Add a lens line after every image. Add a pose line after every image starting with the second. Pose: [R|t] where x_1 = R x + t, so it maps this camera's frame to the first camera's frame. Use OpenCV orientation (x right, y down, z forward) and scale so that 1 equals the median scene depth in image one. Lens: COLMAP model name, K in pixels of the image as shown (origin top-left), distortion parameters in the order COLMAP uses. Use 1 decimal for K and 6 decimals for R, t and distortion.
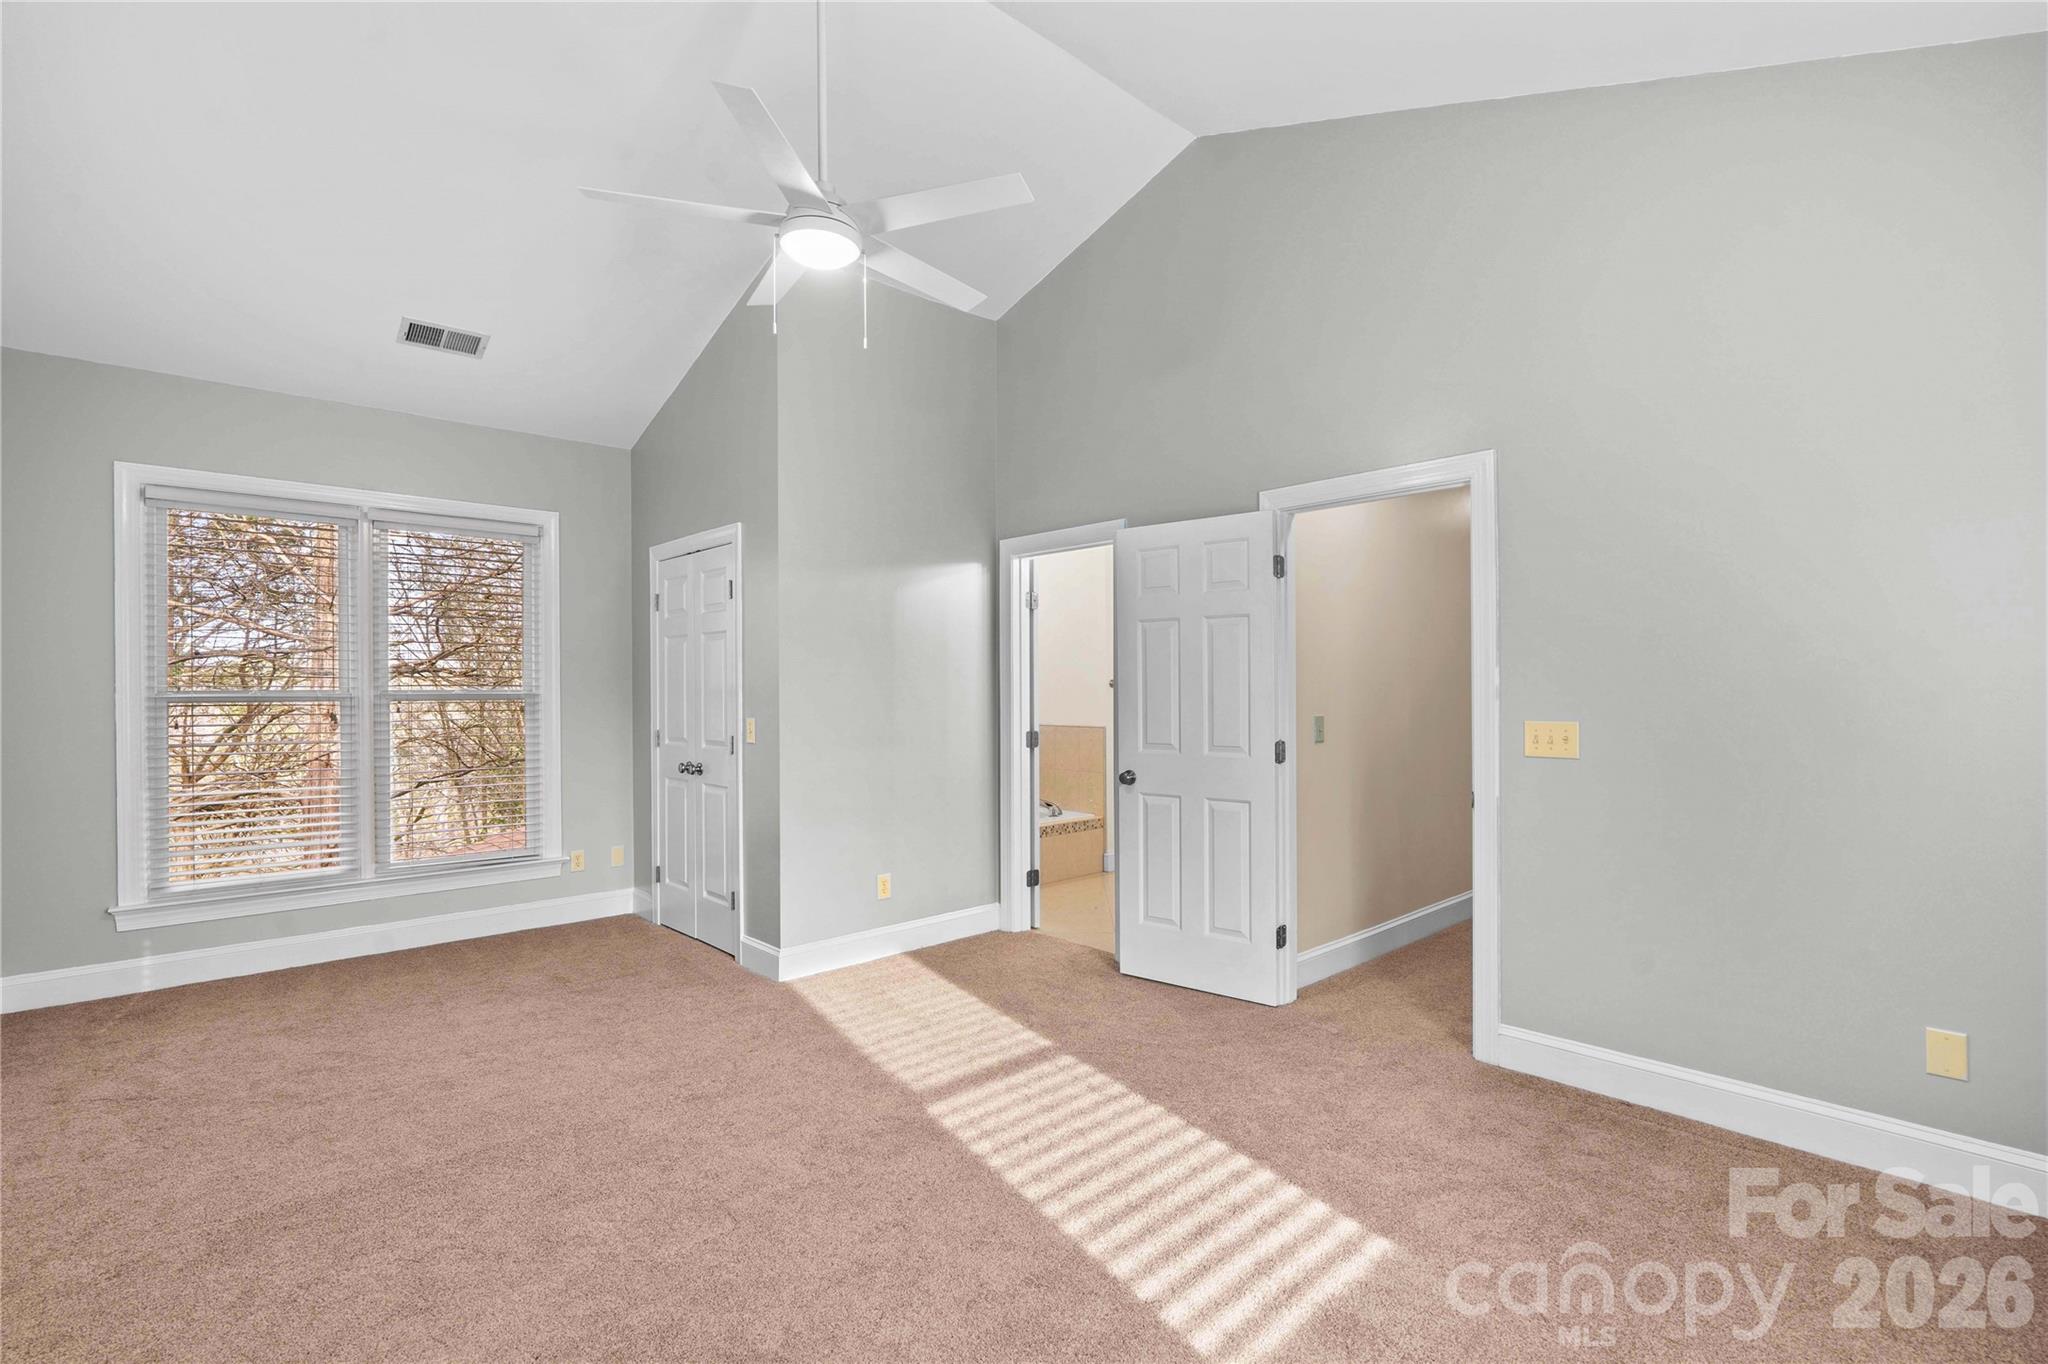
lens RADIAL K [[929.8, 0, 1024.0], [0, 929.8, 682.0], [0, 0, 1]] dist [-0.010502, 0.000250]
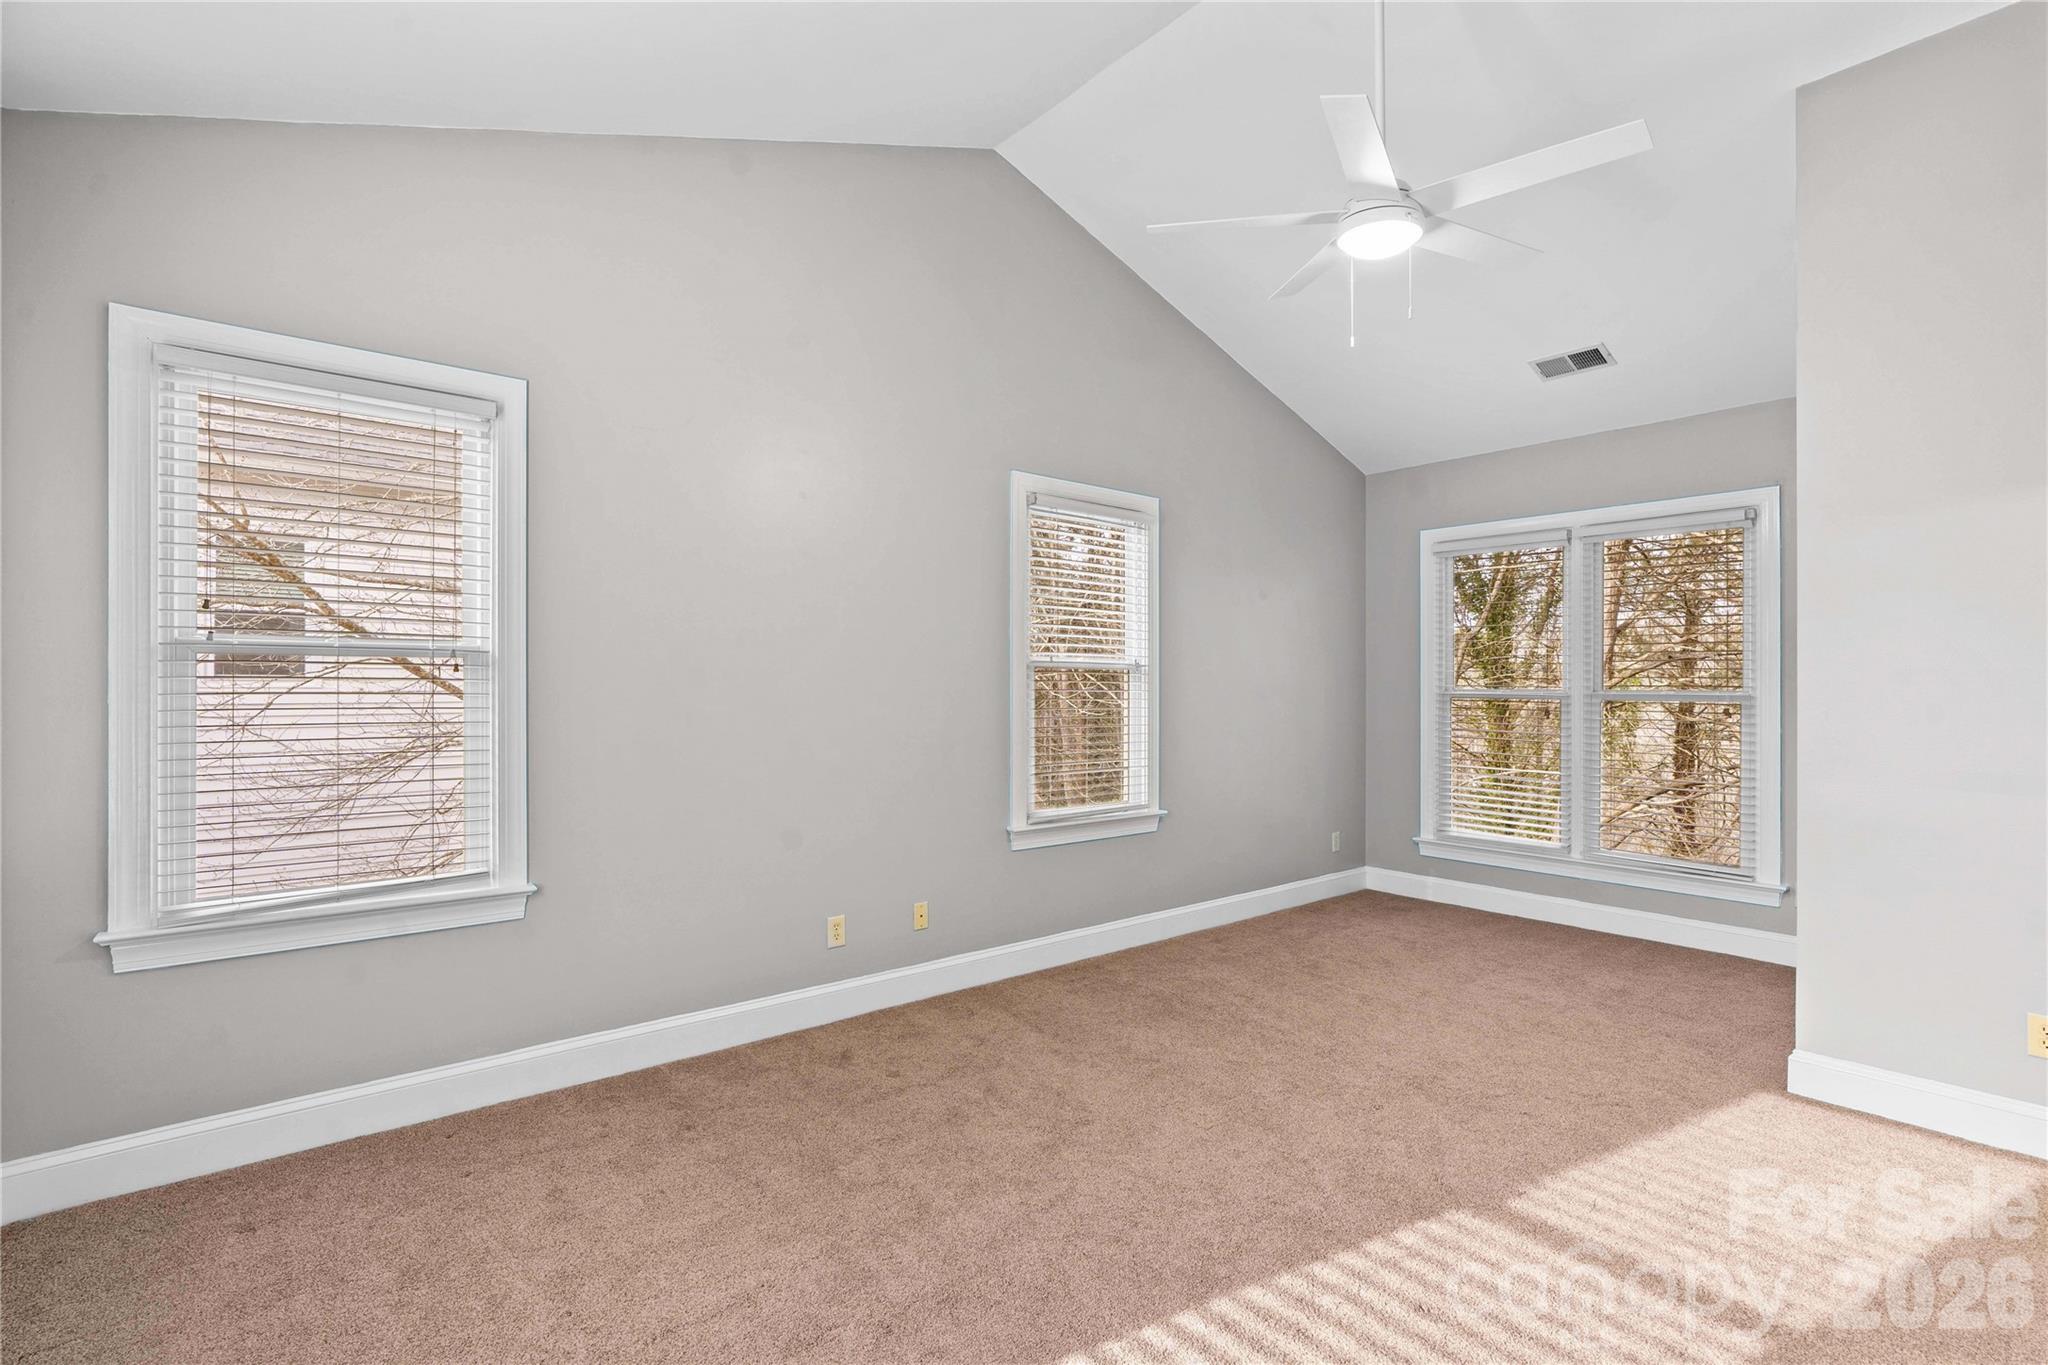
lens RADIAL K [[929.8, 0, 1024.0], [0, 929.8, 682.5], [0, 0, 1]] dist [-0.010502, 0.000250]
pose [[-0.047573, -0.001520, -0.998867, 0.510119], [0.003603, 0.999992, -0.001693, -0.000926], [0.998861, -0.003679, -0.047567, 0.446729]]
